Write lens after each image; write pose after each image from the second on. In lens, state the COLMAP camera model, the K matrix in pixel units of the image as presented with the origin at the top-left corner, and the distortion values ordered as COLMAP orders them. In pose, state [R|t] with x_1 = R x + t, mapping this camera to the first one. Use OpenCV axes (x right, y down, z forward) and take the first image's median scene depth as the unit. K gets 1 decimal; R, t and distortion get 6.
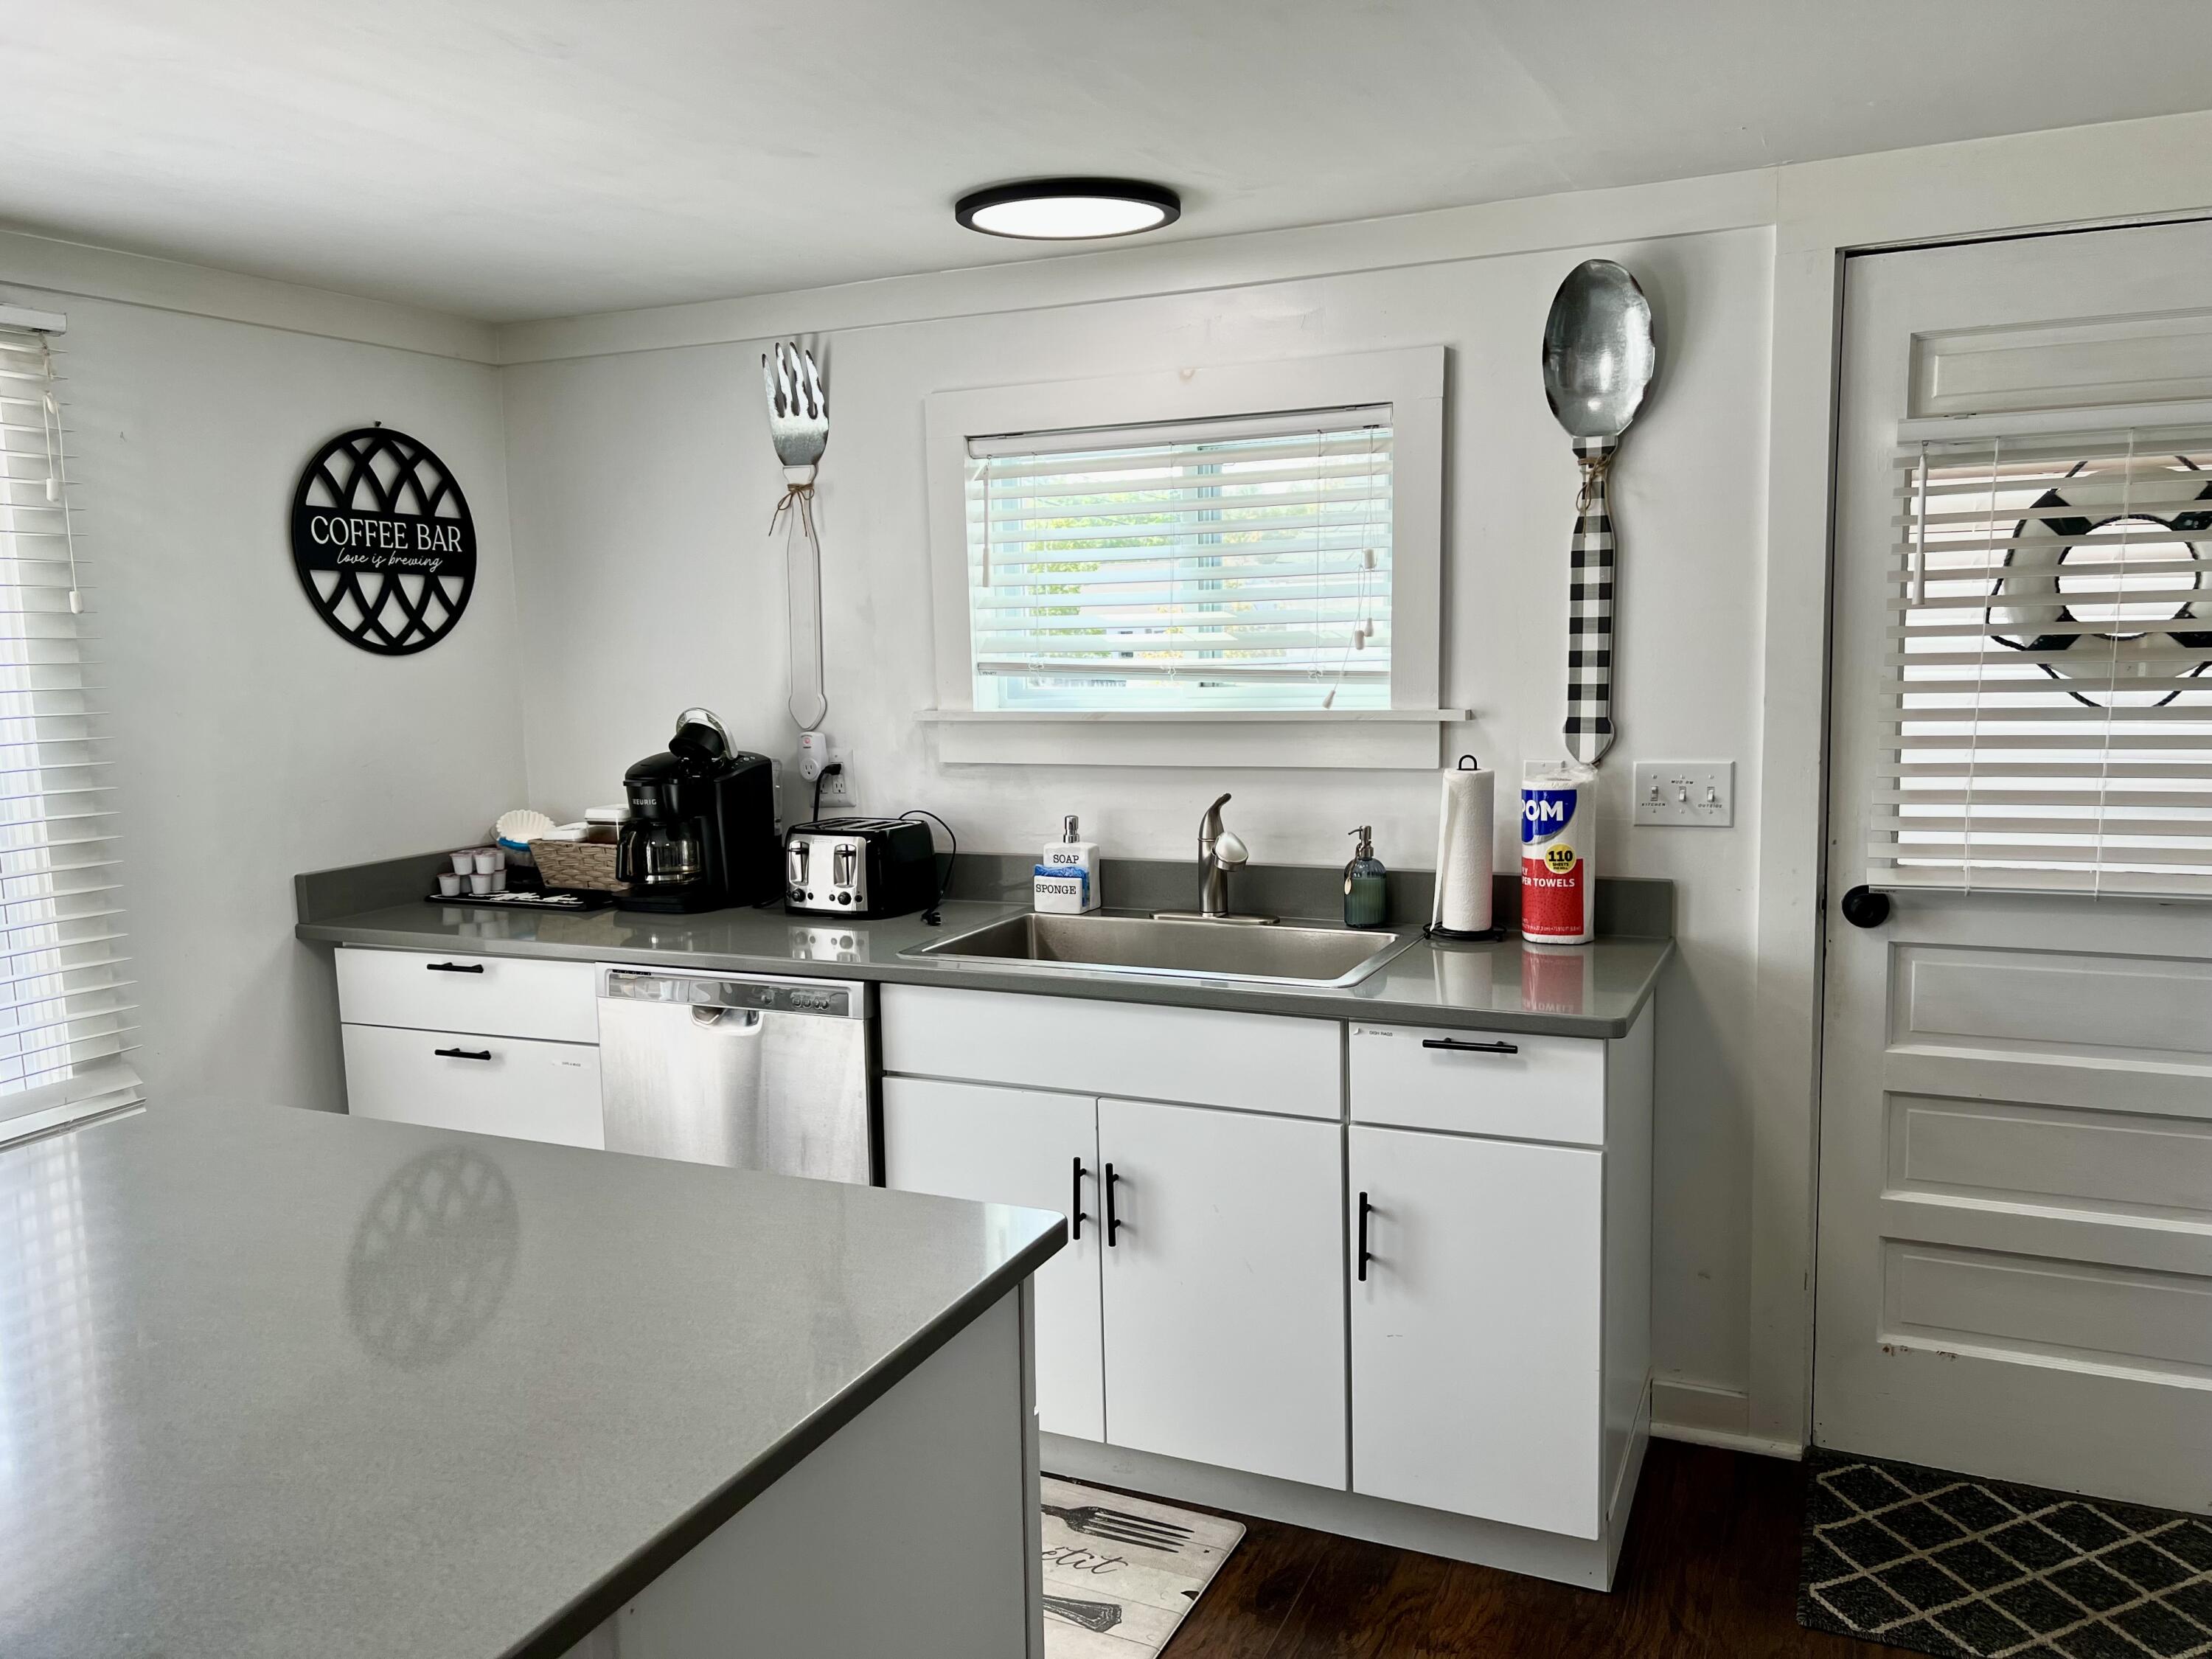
lens RADIAL K [[1682.2, 0, 1096.7], [0, 1682.2, 843.1], [0, 0, 1]] dist [0.054409, -0.057766]
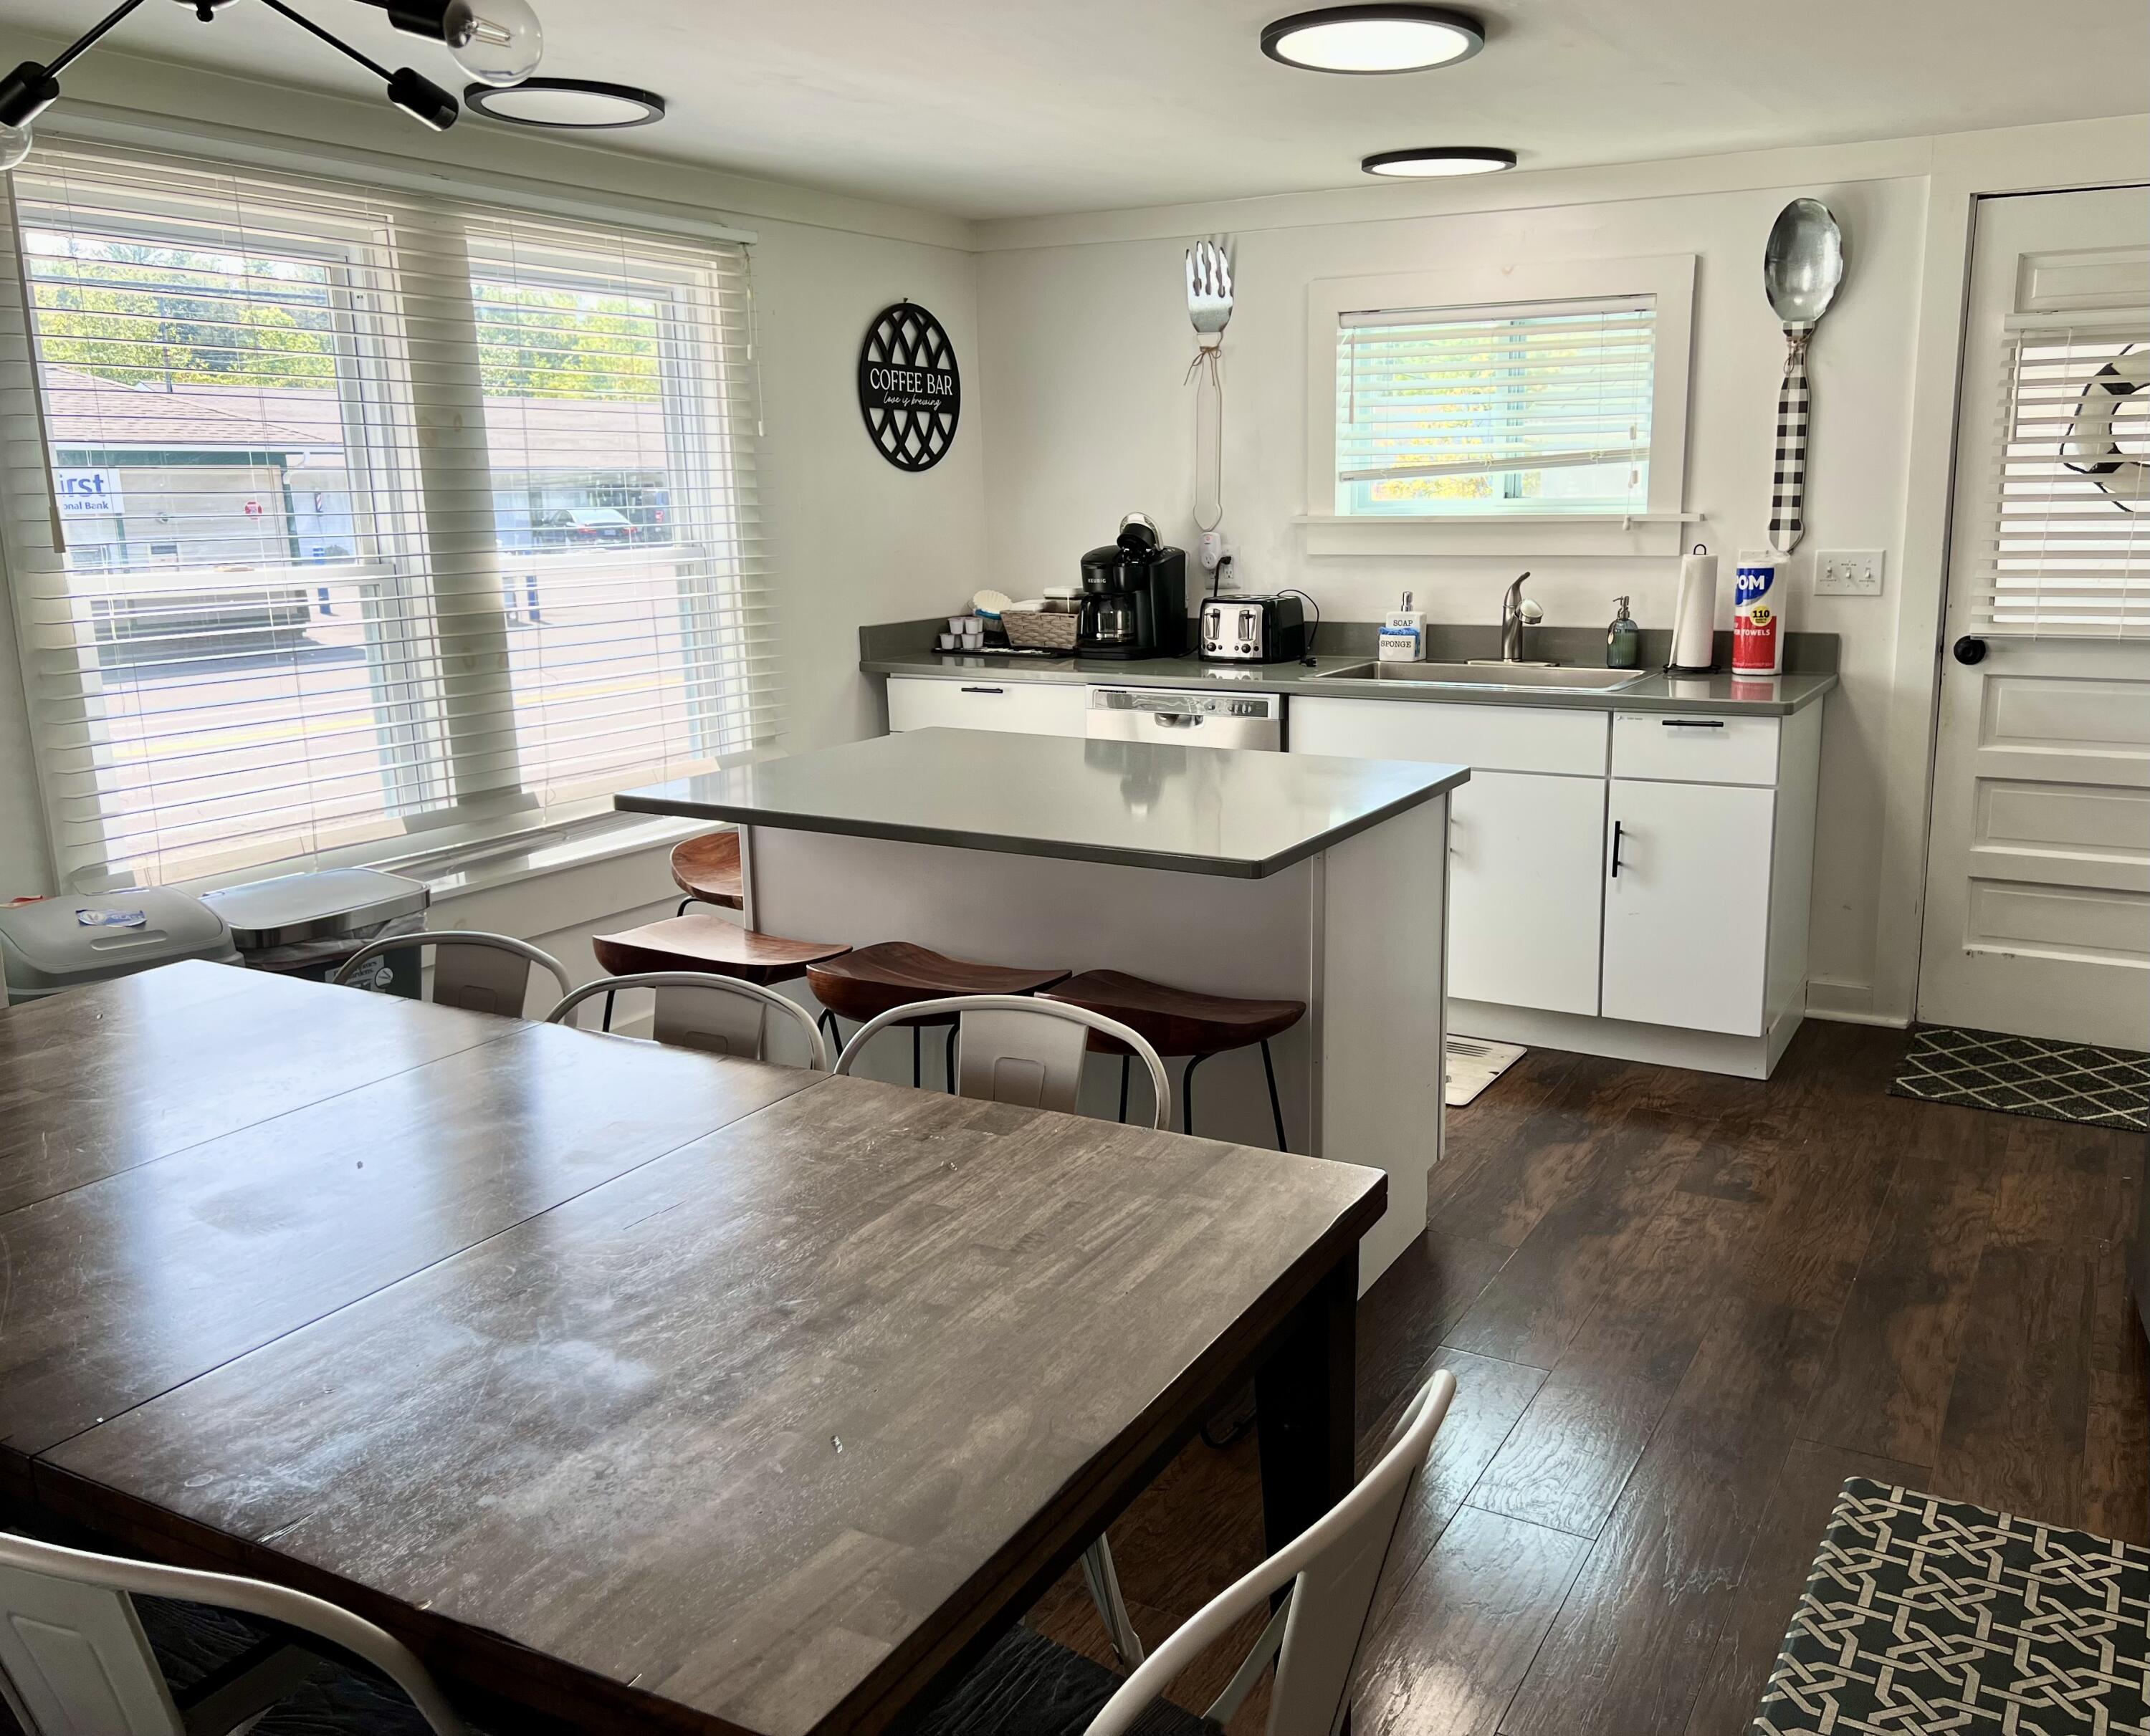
lens RADIAL K [[1793.0, 0, 1178.9], [0, 1793.0, 858.9], [0, 0, 1]] dist [0.067489, -0.102343]
pose [[0.998049, 0.024643, -0.057359, -0.110323], [-0.019776, 0.996276, 0.083925, 0.080546], [0.059214, -0.082627, 0.994820, -0.498146]]
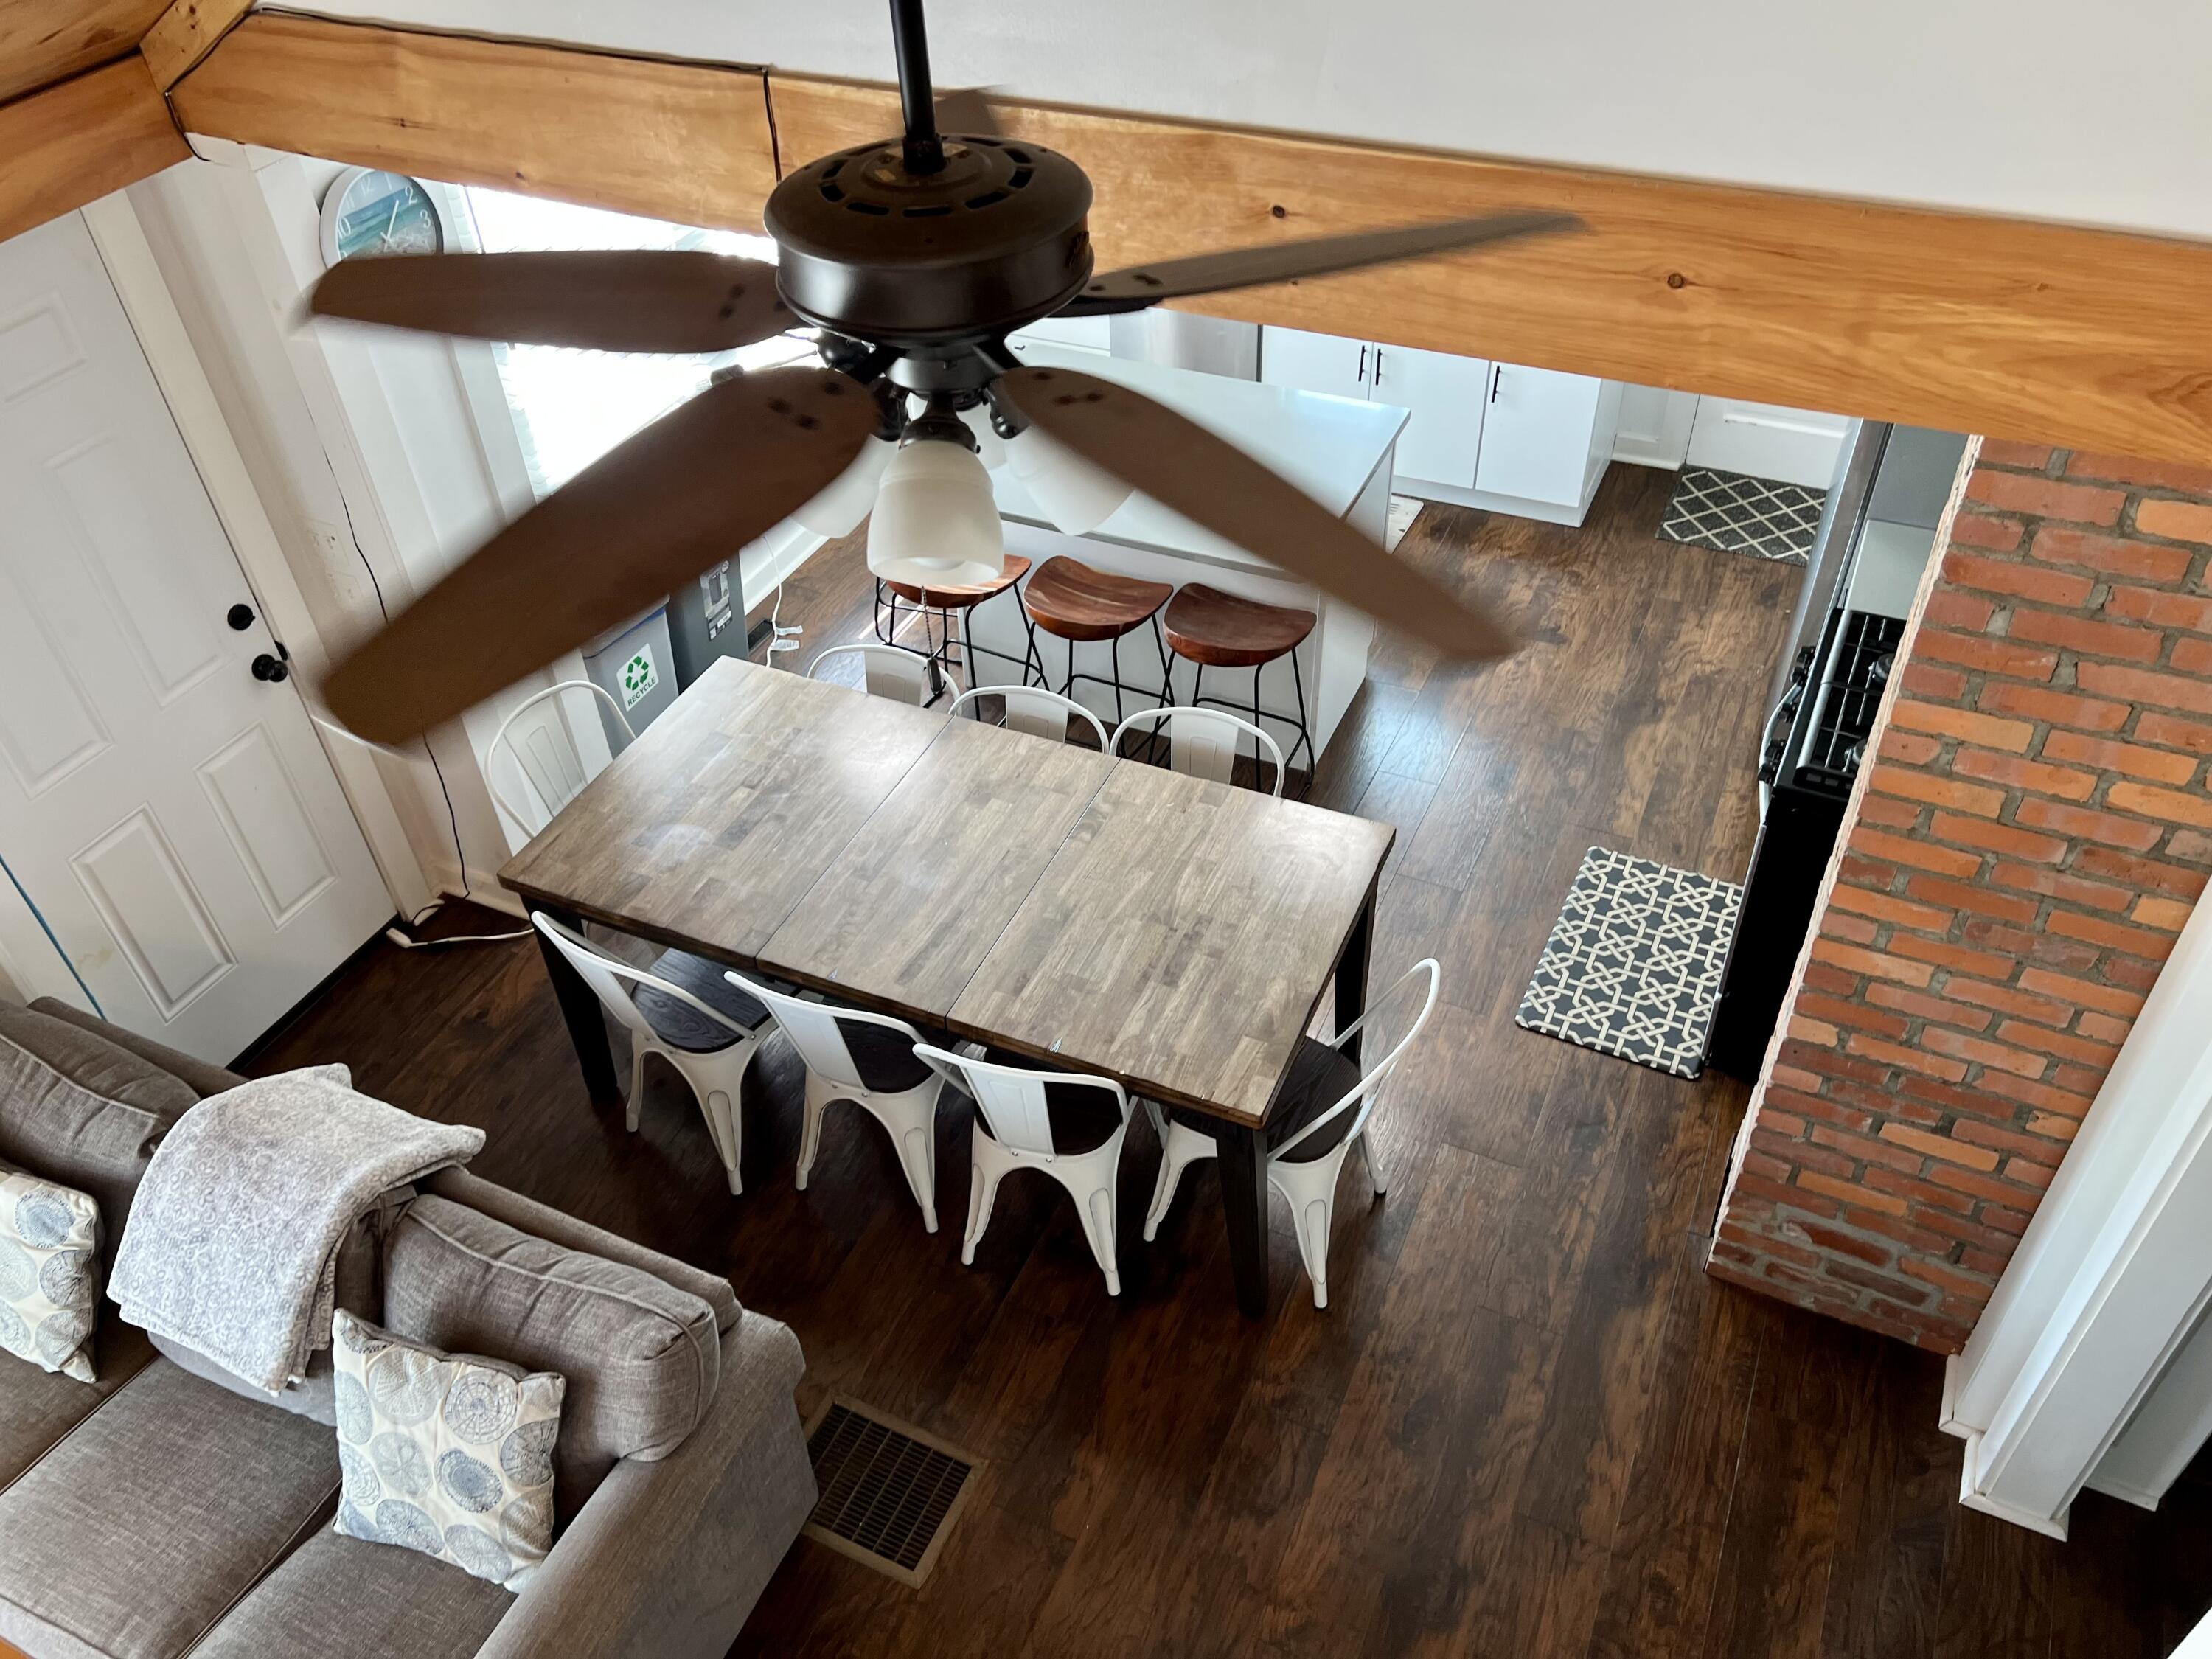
lens RADIAL K [[1661.8, 0, 1101.7], [0, 1661.8, 835.6], [0, 0, 1]] dist [0.037416, -0.038465]
pose [[0.999883, -0.004219, -0.014677, -0.249285], [0.011733, 0.827430, 0.561446, -0.387967], [0.009776, -0.561553, 0.827383, -0.880059]]
